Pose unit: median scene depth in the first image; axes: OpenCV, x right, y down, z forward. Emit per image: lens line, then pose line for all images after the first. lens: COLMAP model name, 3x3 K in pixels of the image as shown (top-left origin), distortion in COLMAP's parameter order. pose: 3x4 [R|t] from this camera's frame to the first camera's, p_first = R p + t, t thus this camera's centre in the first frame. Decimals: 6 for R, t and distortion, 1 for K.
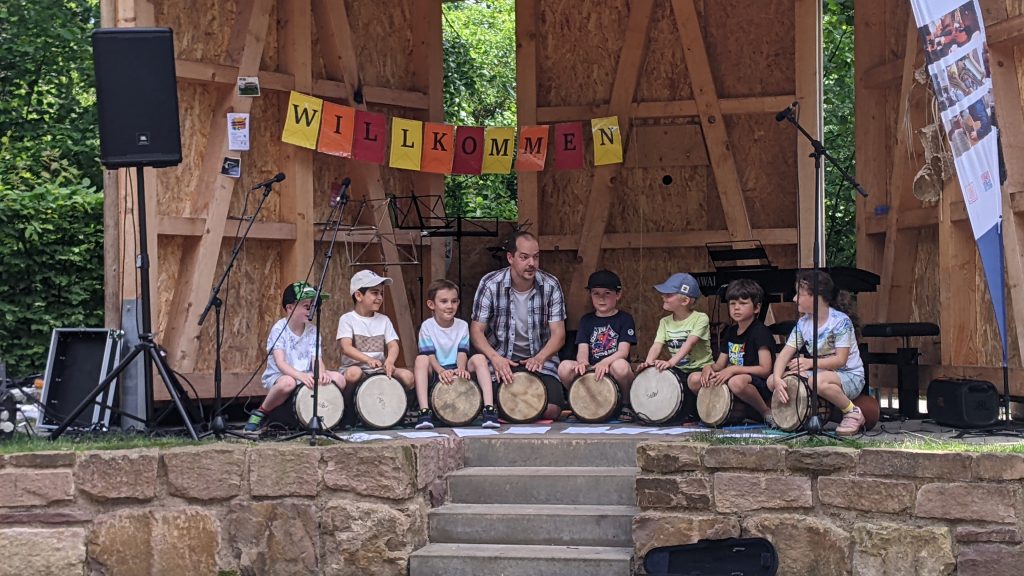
lens RADIAL K [[2517.2, 0, 425.2], [0, 2517.2, 299.9], [0, 0, 1]] dist [0.452451, 0.000000]
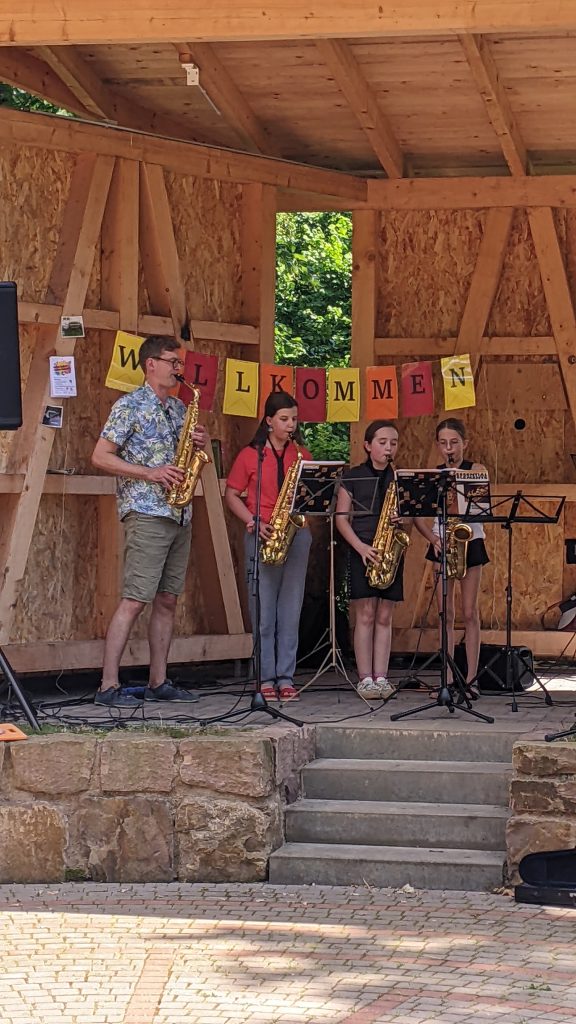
lens RADIAL K [[3686.3, 0, 282.8], [0, 3686.3, 505.1], [0, 0, 1]] dist [0.740270, 0.000000]
pose [[0.997615, 0.020913, 0.065782, -0.080476], [-0.022454, 0.999488, 0.022777, -0.052416], [-0.065272, -0.024200, 0.997574, -0.321757]]
